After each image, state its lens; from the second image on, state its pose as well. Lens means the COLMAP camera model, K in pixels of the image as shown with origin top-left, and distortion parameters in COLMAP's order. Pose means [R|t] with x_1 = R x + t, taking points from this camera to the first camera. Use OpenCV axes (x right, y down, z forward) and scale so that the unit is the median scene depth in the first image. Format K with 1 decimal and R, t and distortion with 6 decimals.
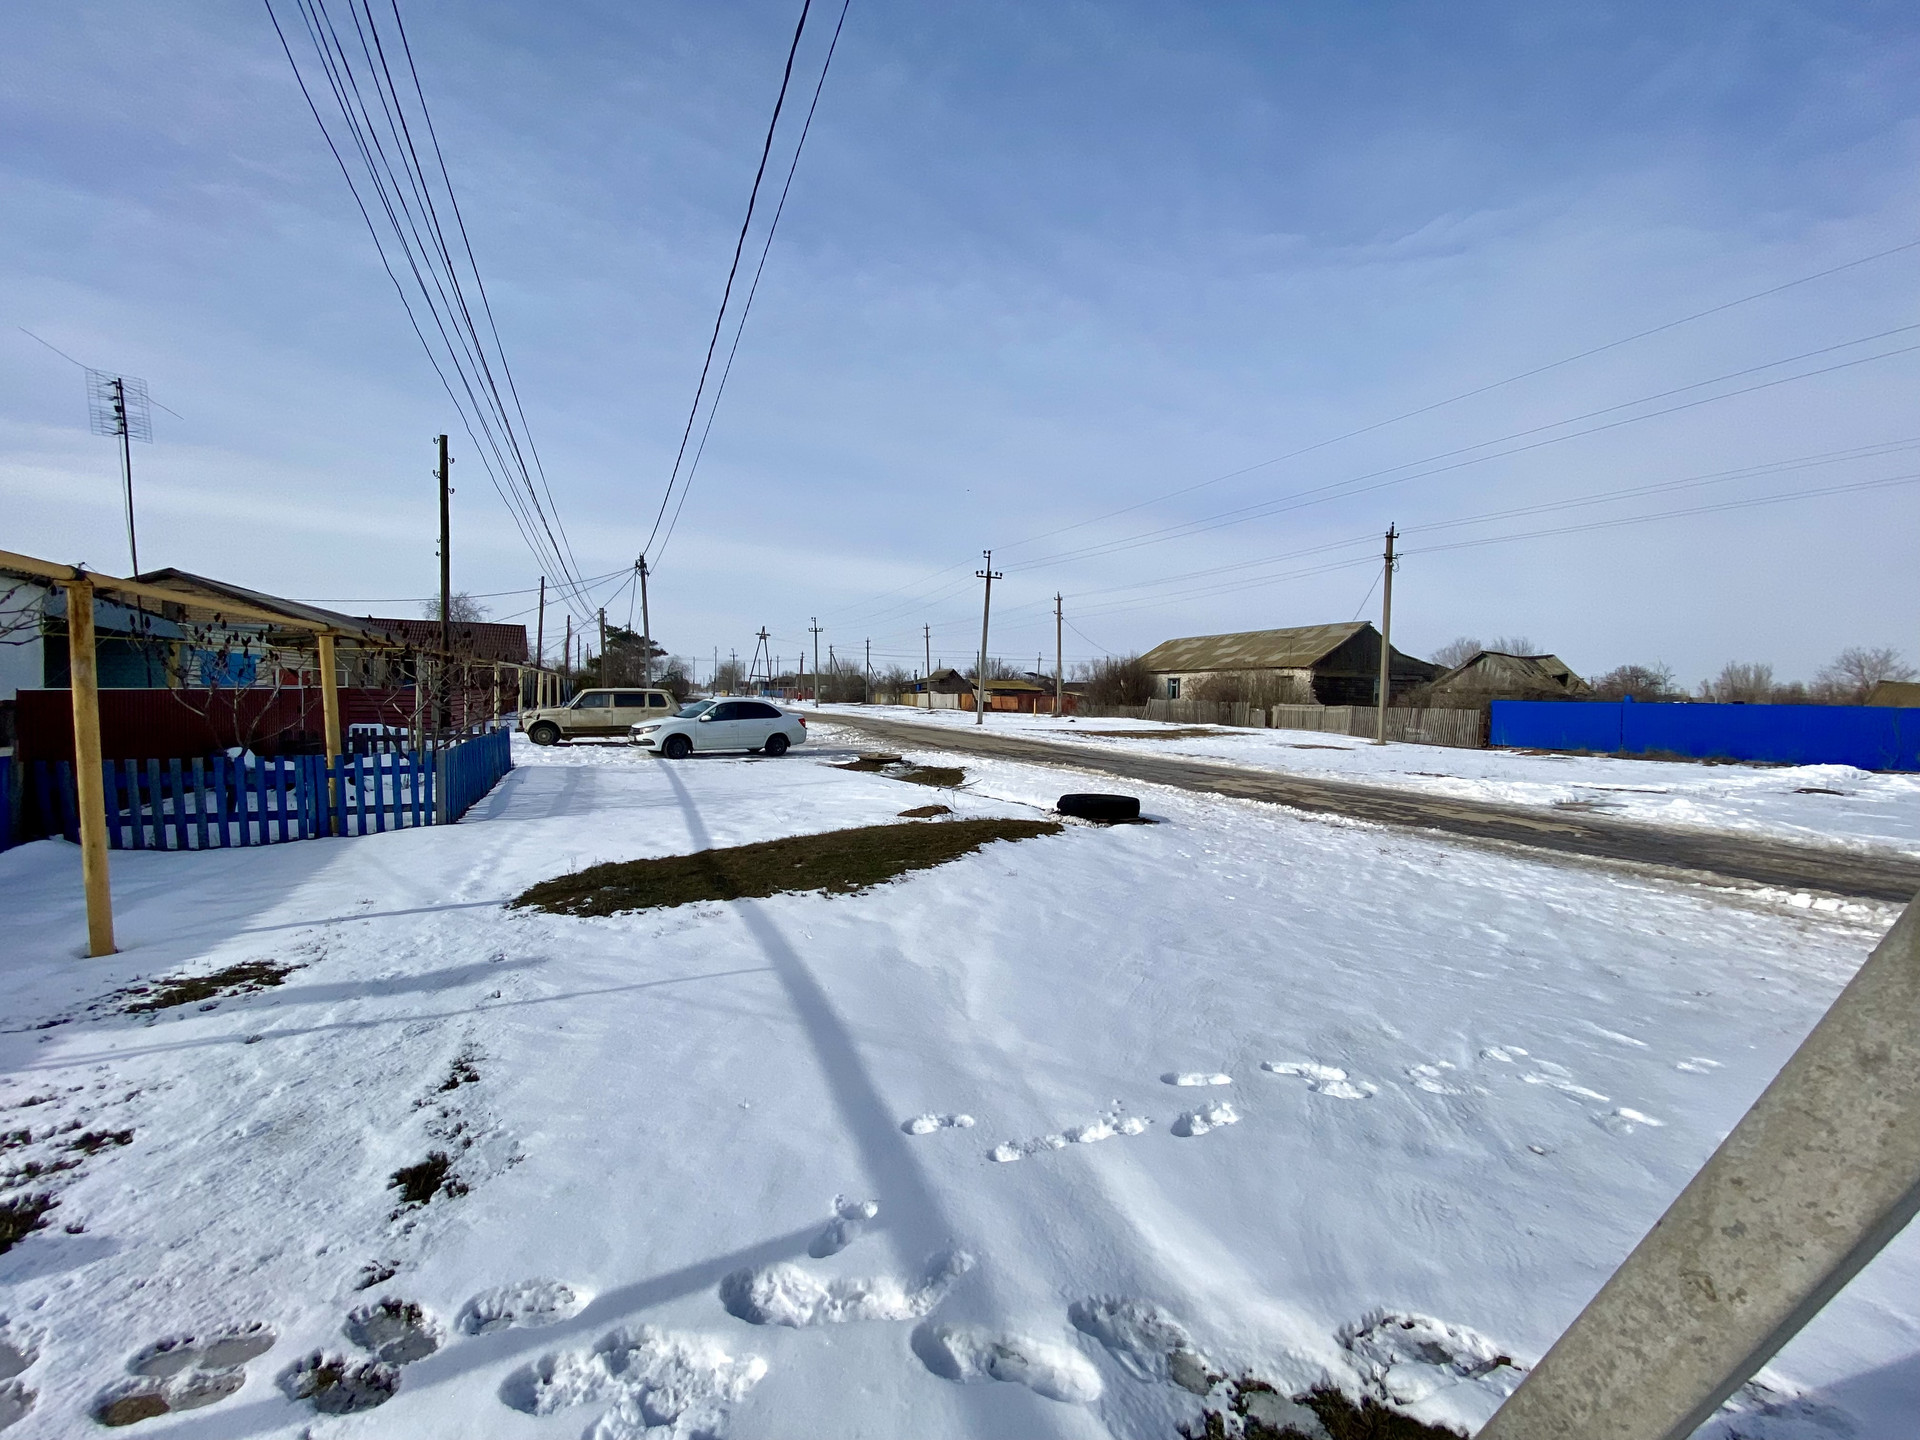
lens RADIAL K [[775.2, 0, 956.1], [0, 775.2, 721.4], [0, 0, 1]] dist [0.022245, -0.021011]
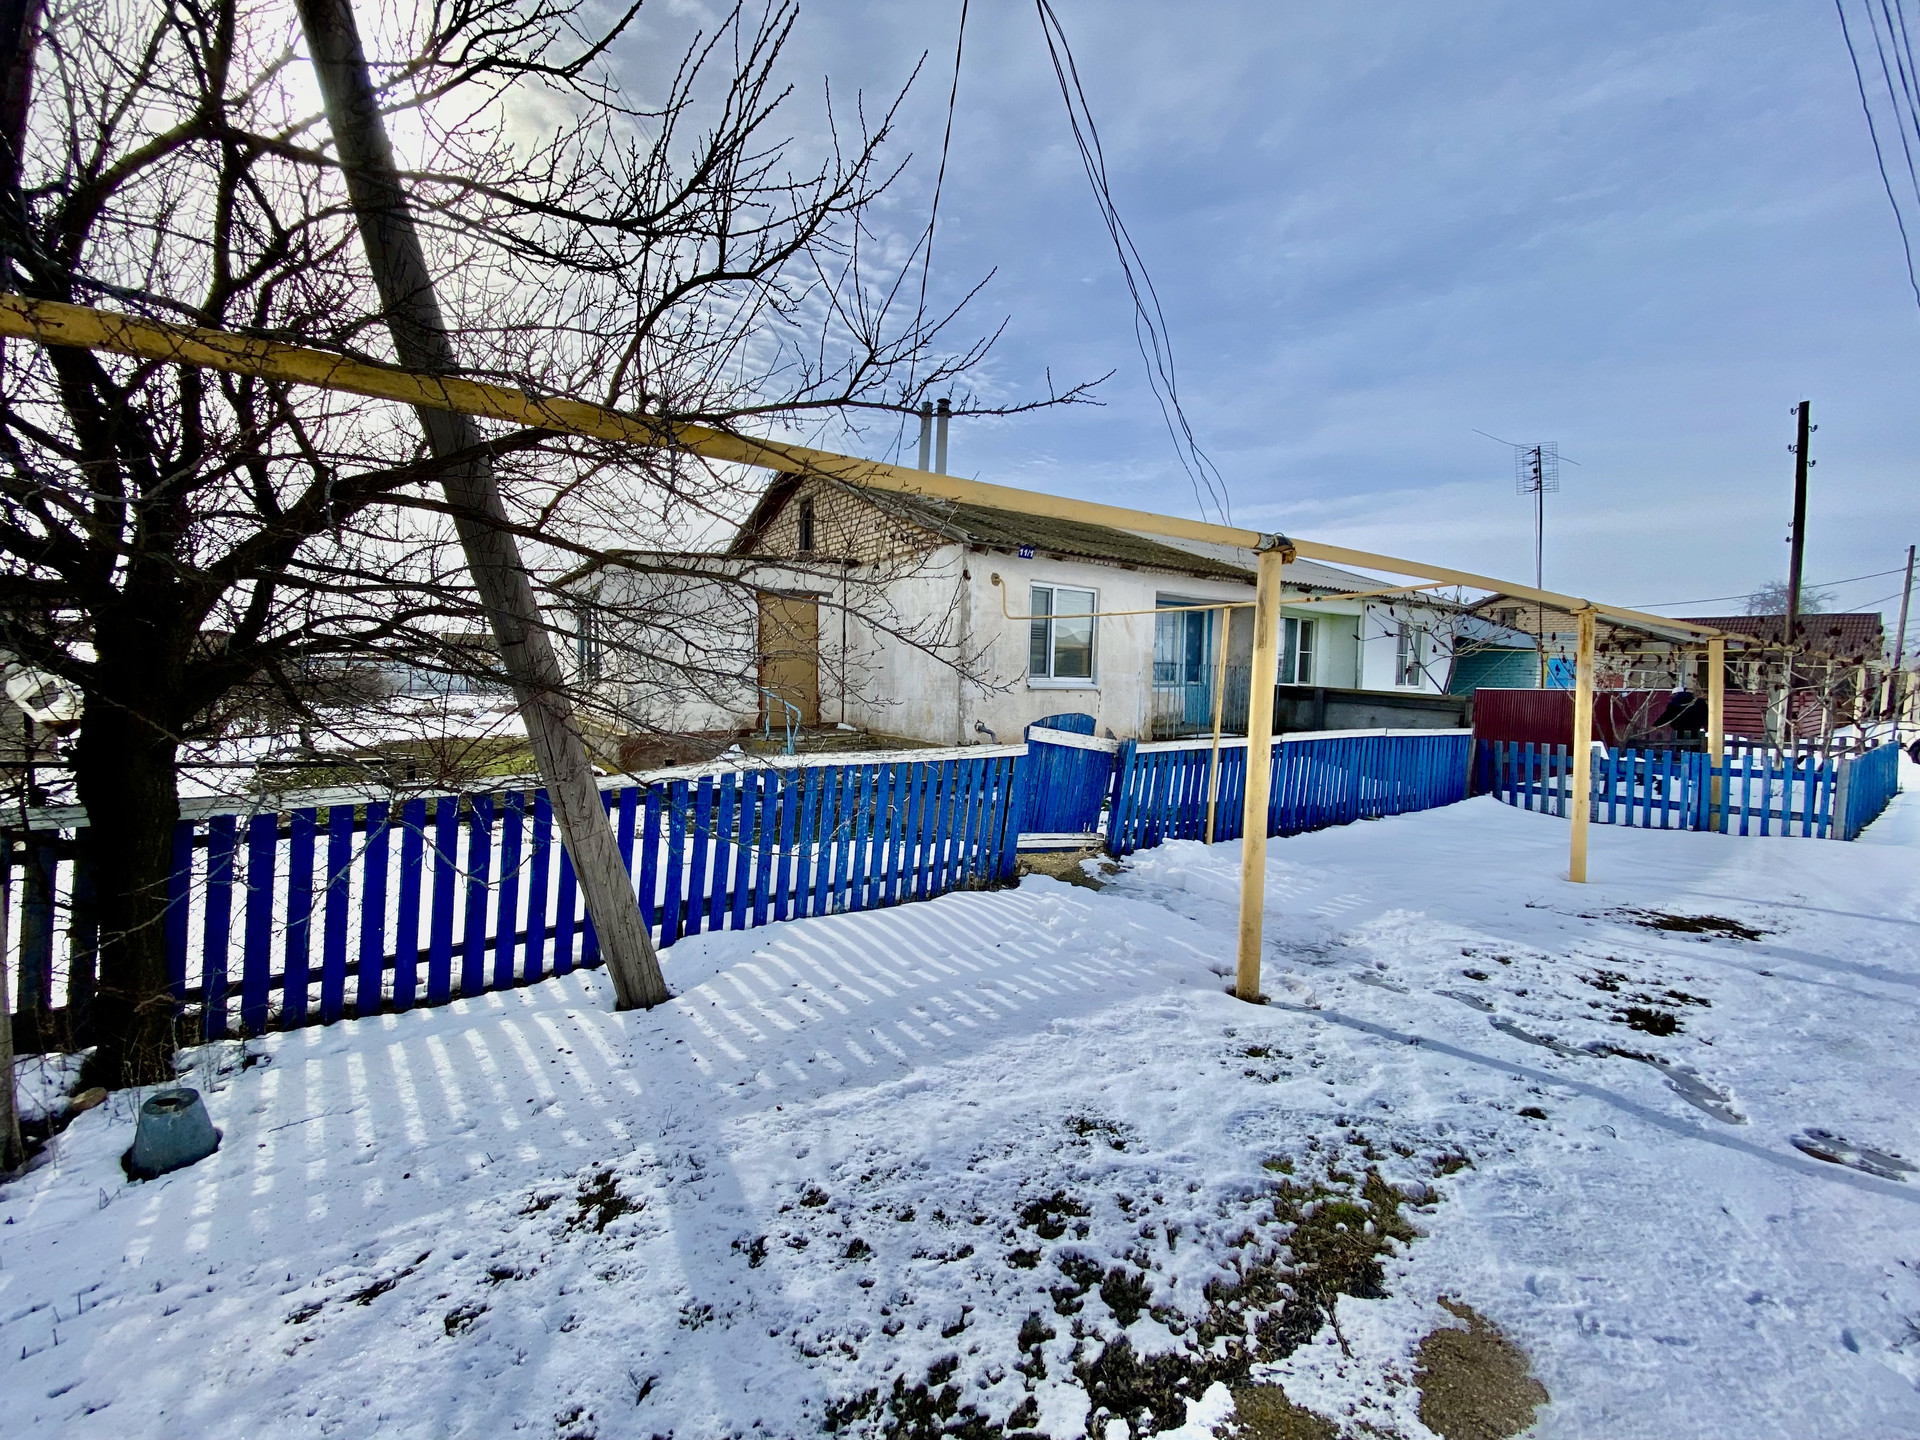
lens RADIAL K [[775.2, 0, 956.1], [0, 775.2, 721.4], [0, 0, 1]] dist [0.022245, -0.021011]
pose [[0.202487, 0.042390, -0.978367, 0.001672], [-0.048880, 0.998255, 0.033135, 0.015193], [0.978064, 0.041113, 0.204206, -0.202560]]
